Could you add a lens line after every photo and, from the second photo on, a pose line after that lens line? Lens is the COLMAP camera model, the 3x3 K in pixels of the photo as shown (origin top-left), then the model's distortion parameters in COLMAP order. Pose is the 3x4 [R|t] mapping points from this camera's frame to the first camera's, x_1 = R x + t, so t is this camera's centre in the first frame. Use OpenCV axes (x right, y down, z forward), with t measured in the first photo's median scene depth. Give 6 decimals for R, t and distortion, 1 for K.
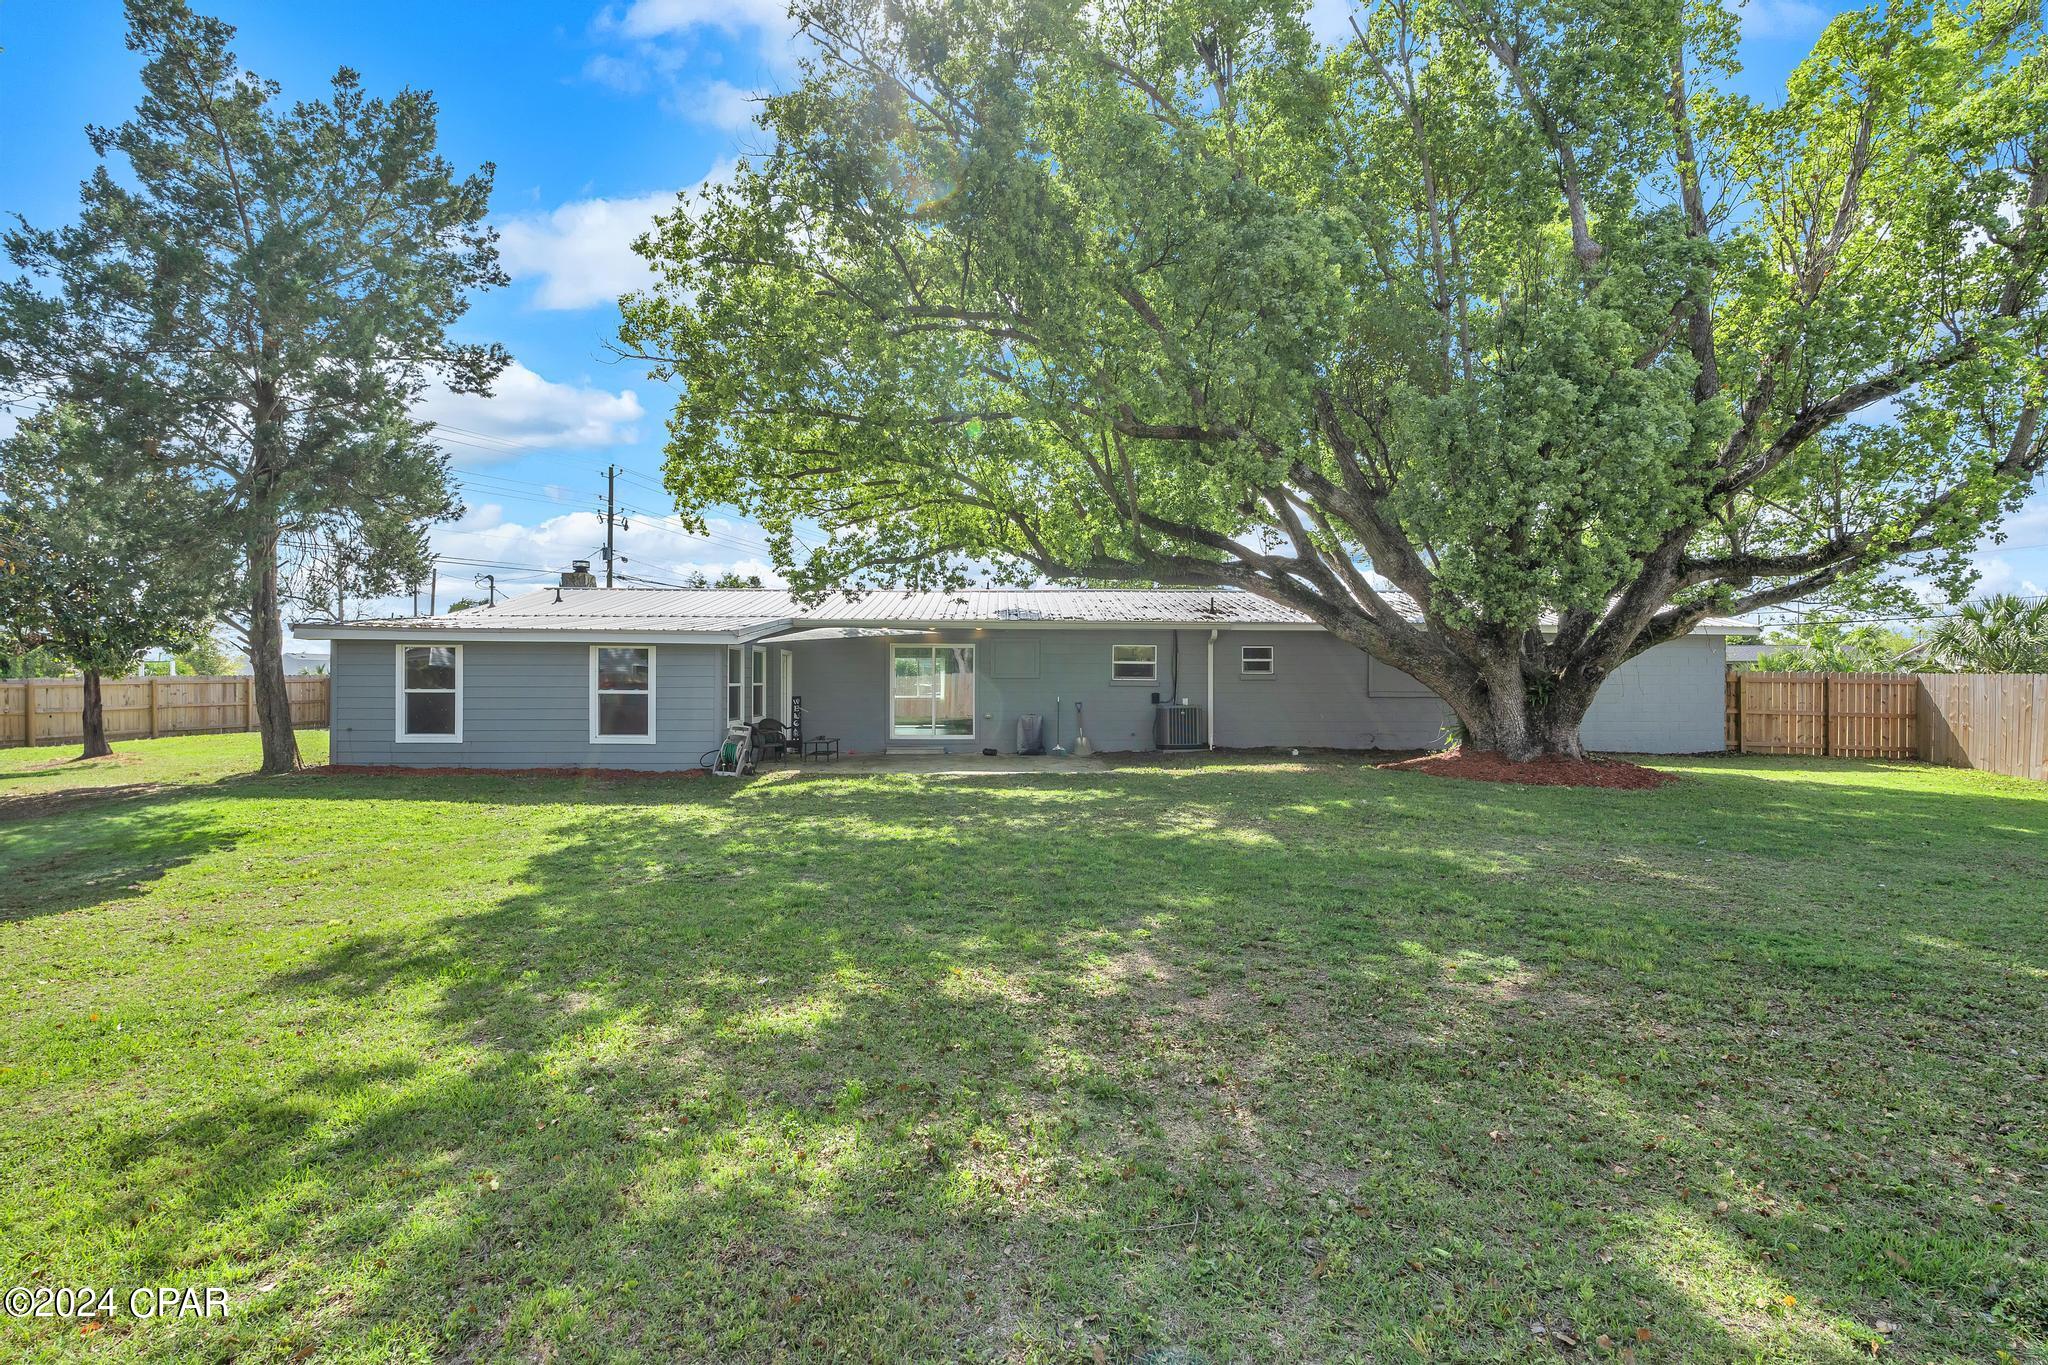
lens RADIAL K [[947.1, 0, 1024.8], [0, 947.1, 684.0], [0, 0, 1]] dist [0.004446, 0.000459]
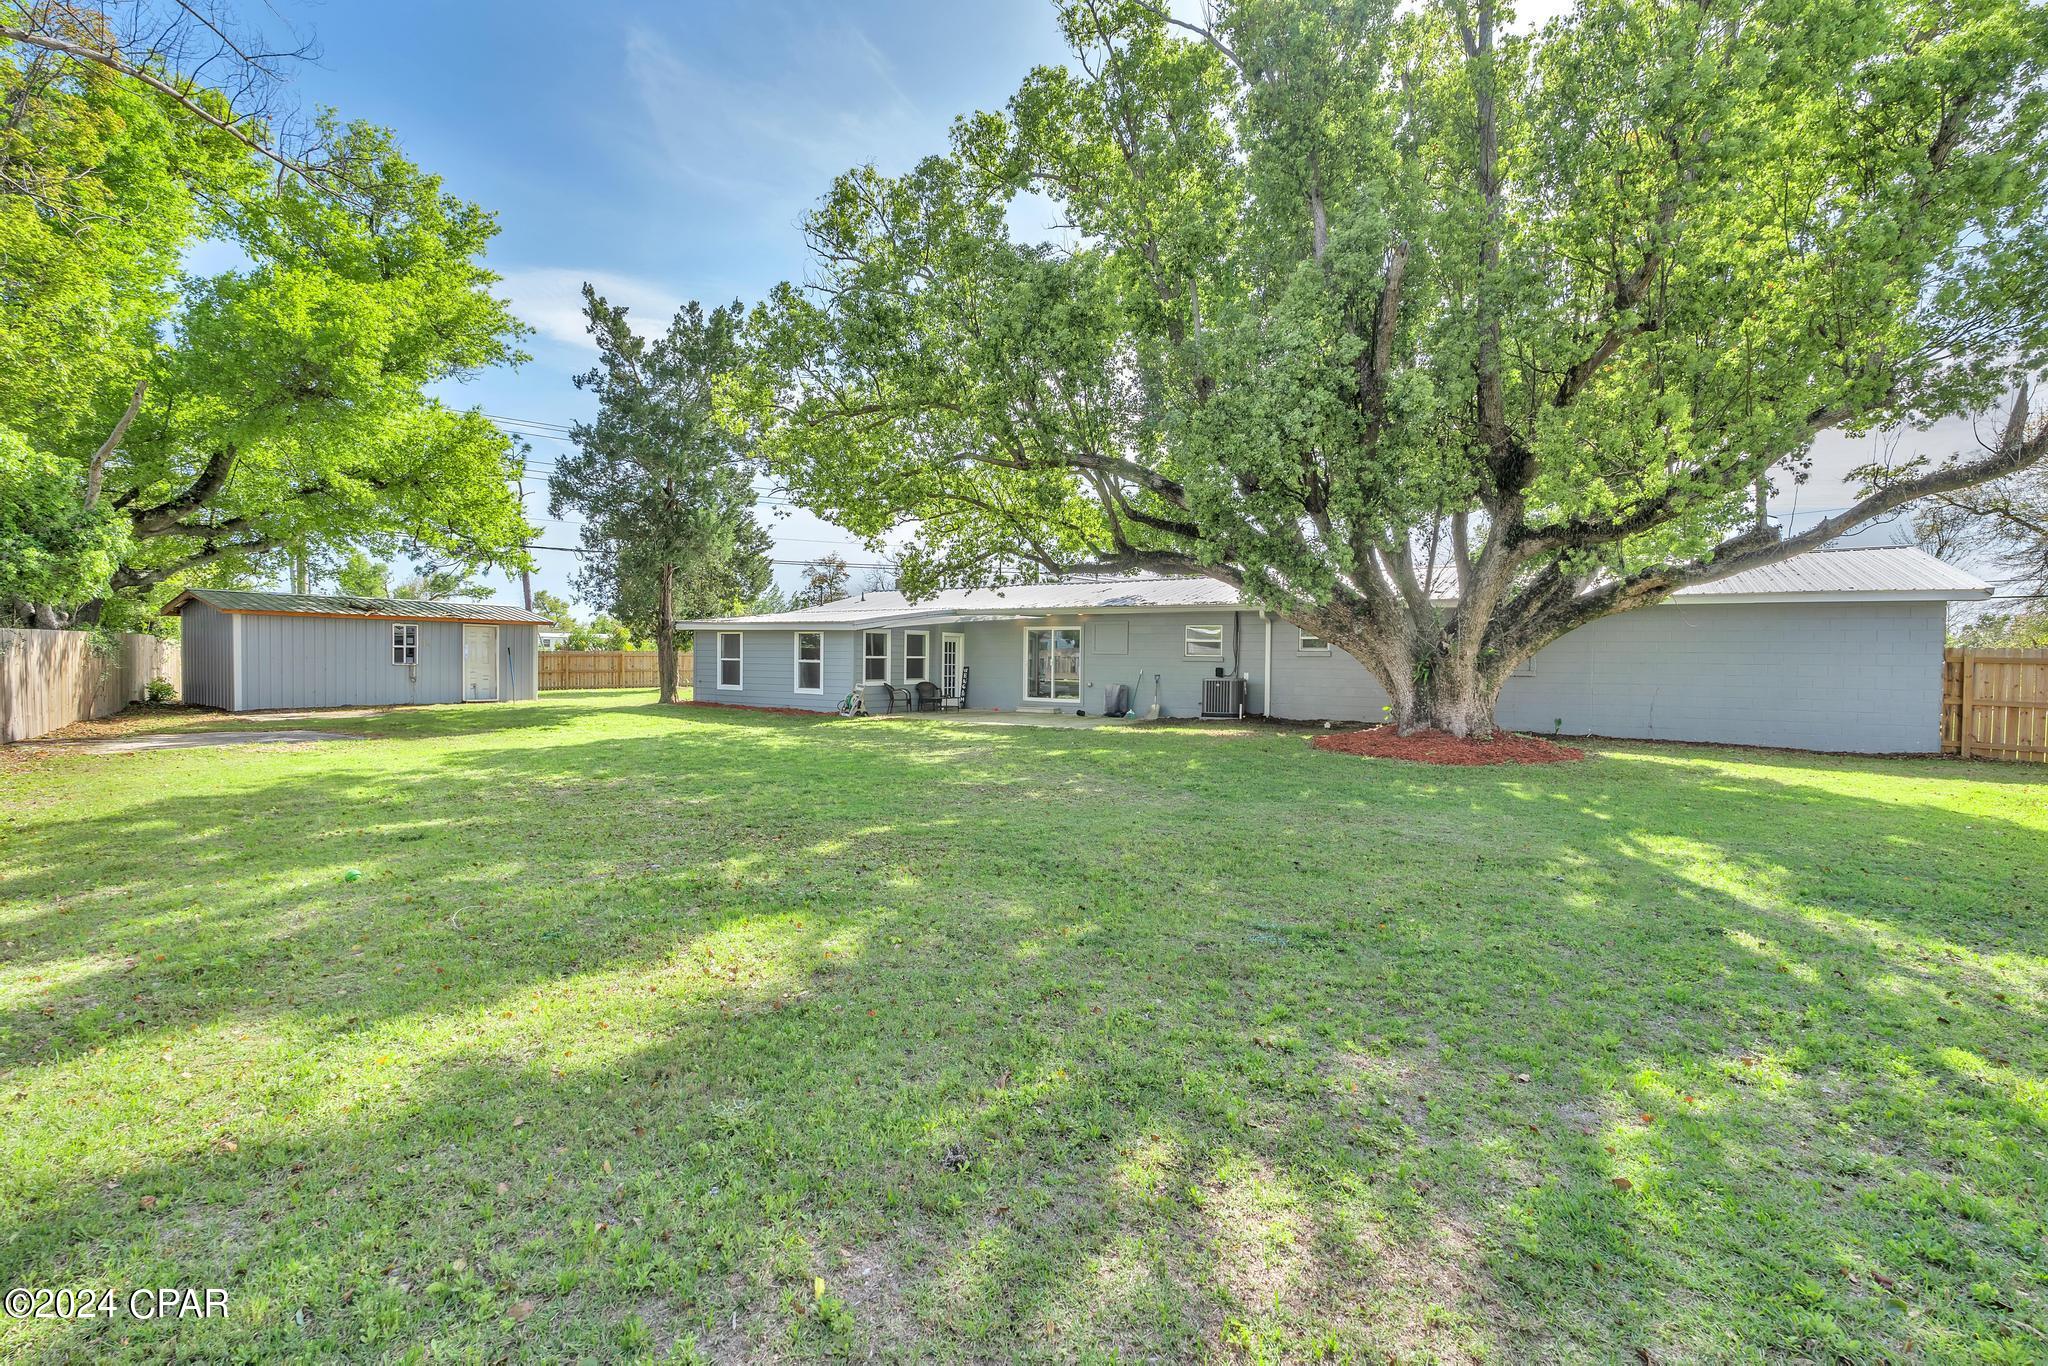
lens RADIAL K [[947.1, 0, 1019.7], [0, 947.1, 674.8], [0, 0, 1]] dist [0.004446, 0.000459]
pose [[0.808950, 0.016066, -0.587658, 0.740578], [-0.009007, 0.999848, 0.014935, 0.004566], [0.587808, -0.006789, 0.808972, -0.060306]]
